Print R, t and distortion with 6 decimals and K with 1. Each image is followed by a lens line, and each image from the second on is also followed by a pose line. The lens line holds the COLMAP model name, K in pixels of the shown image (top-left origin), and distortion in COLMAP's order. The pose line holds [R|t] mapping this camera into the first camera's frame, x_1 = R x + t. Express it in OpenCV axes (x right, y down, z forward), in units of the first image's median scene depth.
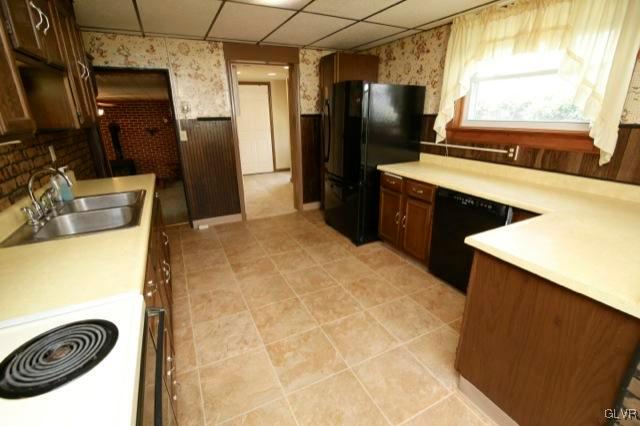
lens RADIAL K [[291.4, 0, 320.3], [0, 291.4, 214.6], [0, 0, 1]] dist [-0.018320, -0.000165]
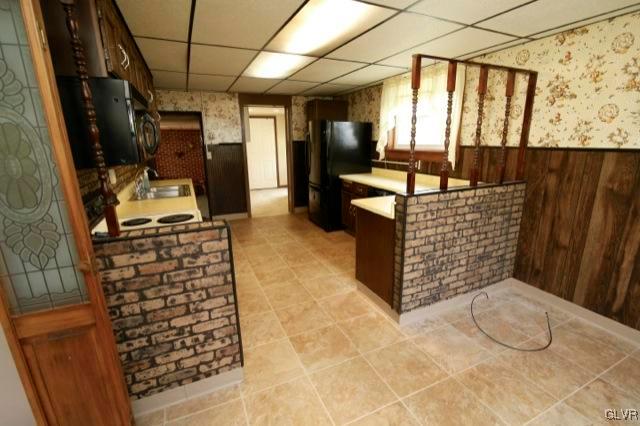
lens RADIAL K [[291.4, 0, 321.2], [0, 291.4, 213.4], [0, 0, 1]] dist [-0.018320, -0.000165]
pose [[0.999261, 0.010668, -0.036941, 0.152434], [-0.013950, 0.995867, -0.089749, 0.146848], [0.035830, 0.090198, 0.995279, -0.420284]]
